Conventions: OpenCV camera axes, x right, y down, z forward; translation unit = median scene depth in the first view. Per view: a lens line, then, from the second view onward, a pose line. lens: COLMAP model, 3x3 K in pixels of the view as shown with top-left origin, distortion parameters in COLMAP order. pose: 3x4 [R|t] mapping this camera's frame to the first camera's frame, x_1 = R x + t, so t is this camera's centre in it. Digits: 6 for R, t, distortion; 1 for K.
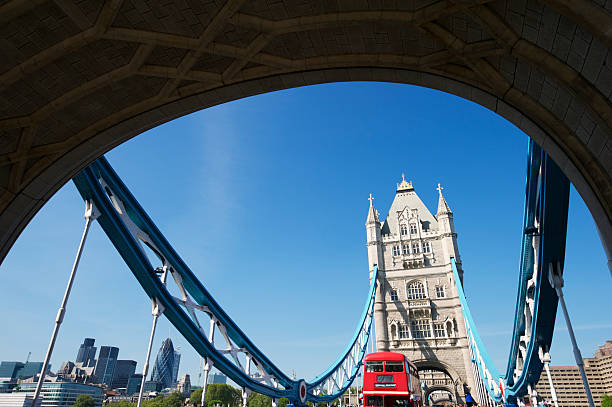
lens RADIAL K [[386.1, 0, 306.0], [0, 386.1, 203.5], [0, 0, 1]] dist [0.003544, 0.000718]
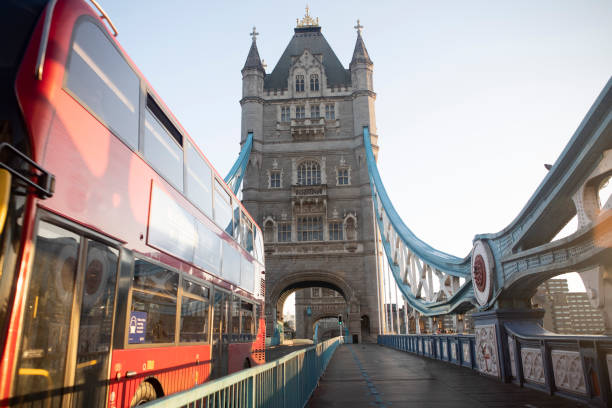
lens RADIAL K [[475.6, 0, 306.0], [0, 475.6, 204.0], [0, 0, 1]] dist [-0.087122, -0.000185]
pose [[0.969527, 0.042023, 0.241351, 0.088741], [-0.089620, 0.977729, 0.189773, 0.124271], [-0.228002, -0.205620, 0.951701, 0.223244]]
